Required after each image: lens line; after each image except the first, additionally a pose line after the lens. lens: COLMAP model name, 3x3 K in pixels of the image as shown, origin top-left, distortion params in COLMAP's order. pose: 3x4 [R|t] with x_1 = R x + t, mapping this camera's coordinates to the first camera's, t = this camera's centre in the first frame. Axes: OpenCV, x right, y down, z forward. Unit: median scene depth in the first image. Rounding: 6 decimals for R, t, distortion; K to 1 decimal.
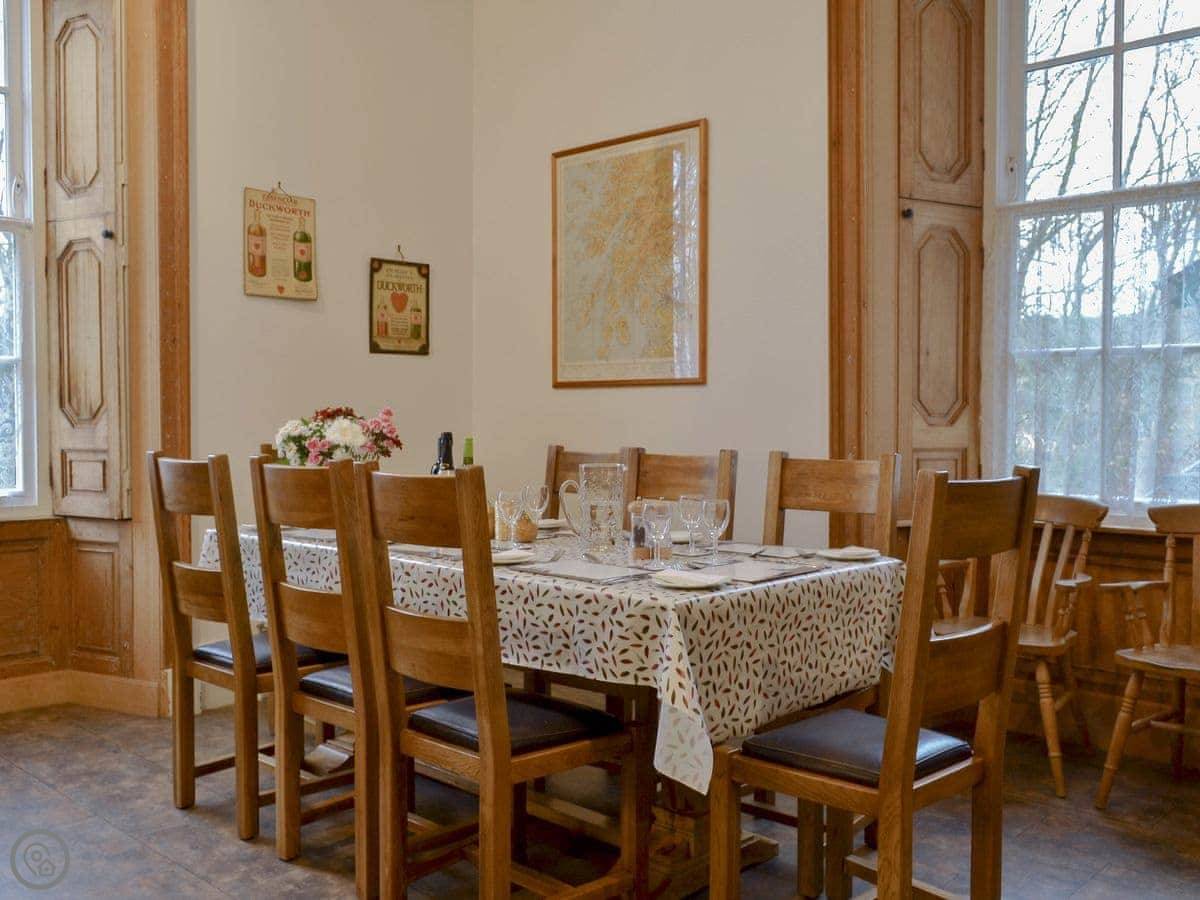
lens RADIAL K [[1091.1, 0, 606.7], [0, 1091.1, 450.5], [0, 0, 1]] dist [-0.012637, 0.007574]
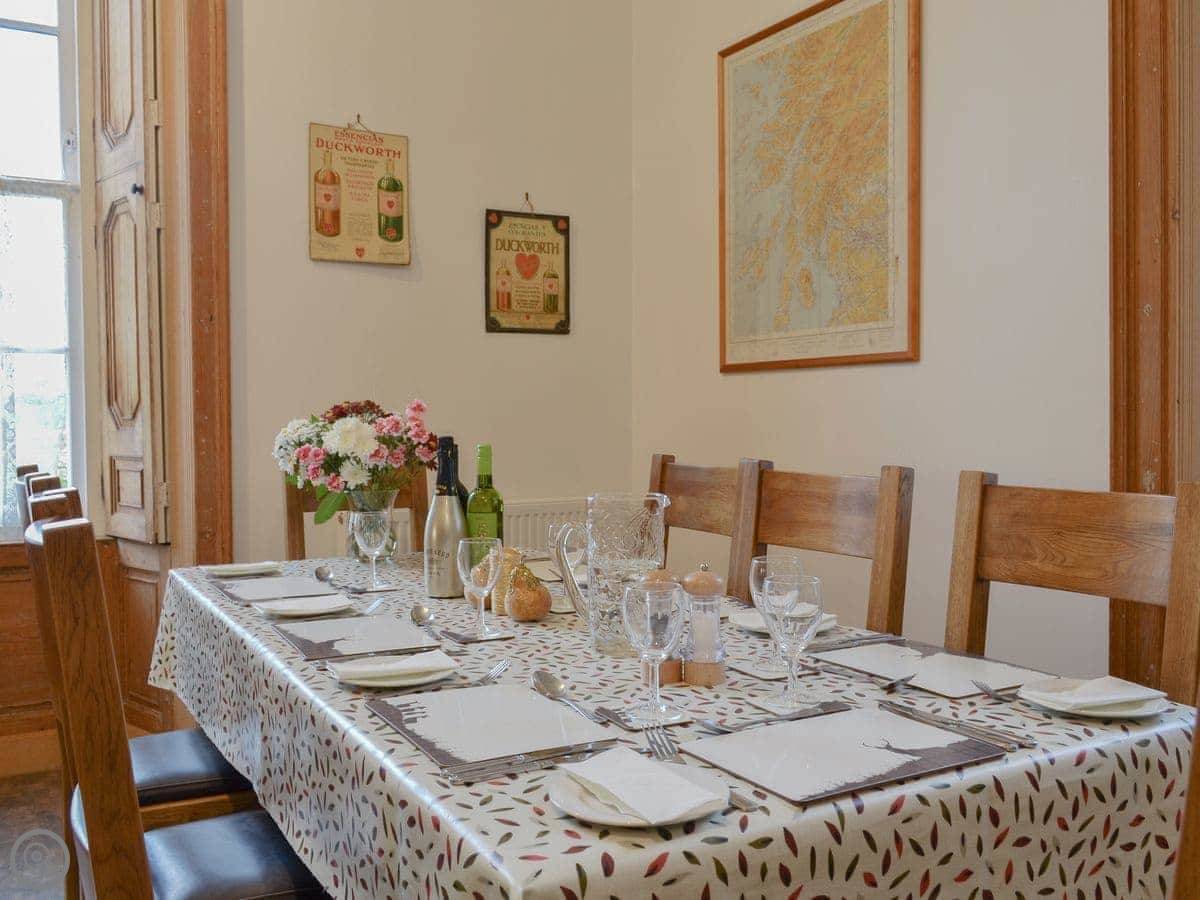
lens RADIAL K [[1091.1, 0, 606.7], [0, 1091.1, 450.5], [0, 0, 1]] dist [-0.012637, 0.007574]
pose [[0.958507, 0.001931, -0.285064, 0.097520], [-0.001389, 0.999997, 0.002104, -0.007612], [0.285067, -0.001621, 0.958506, 0.312014]]
